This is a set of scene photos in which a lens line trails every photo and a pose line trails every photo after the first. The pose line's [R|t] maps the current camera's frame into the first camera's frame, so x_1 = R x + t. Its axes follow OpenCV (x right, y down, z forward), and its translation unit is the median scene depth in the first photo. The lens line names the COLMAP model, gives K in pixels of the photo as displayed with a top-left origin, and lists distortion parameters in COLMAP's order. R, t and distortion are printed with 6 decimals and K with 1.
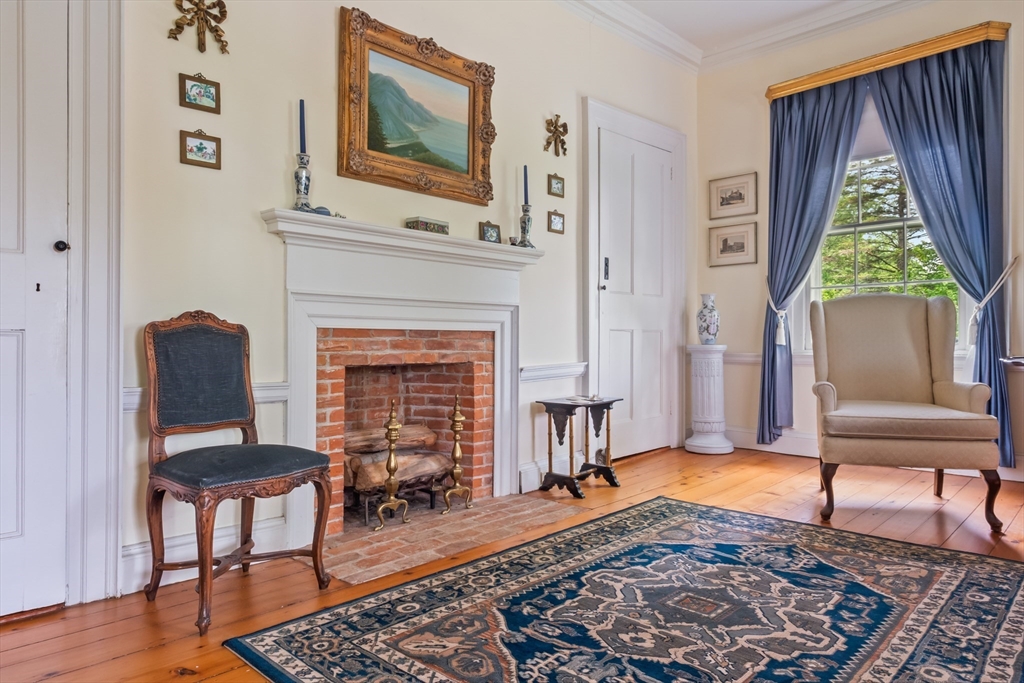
lens RADIAL K [[635.1, 0, 512.0], [0, 635.1, 341.5], [0, 0, 1]] dist [0.001555, -0.000088]
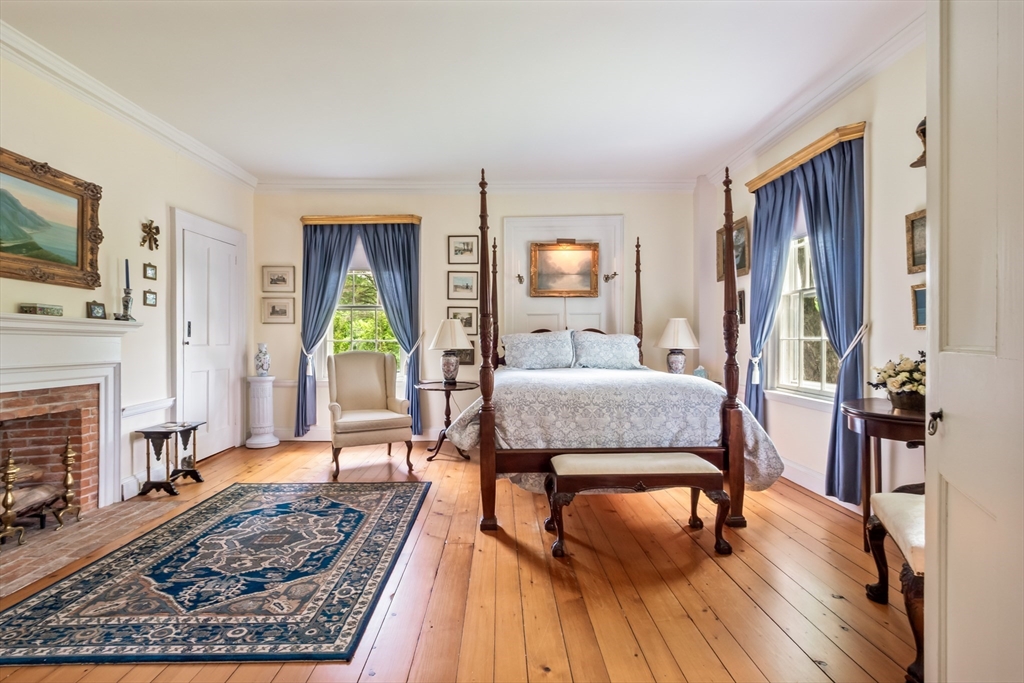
lens RADIAL K [[511.1, 0, 512.0], [0, 511.1, 341.5], [0, 0, 1]] dist [-0.014121, 0.002218]
pose [[0.700875, -0.004106, 0.713272, -0.182546], [-0.009257, 0.999847, 0.014851, -0.130631], [-0.713224, -0.017011, 0.700730, -0.361263]]
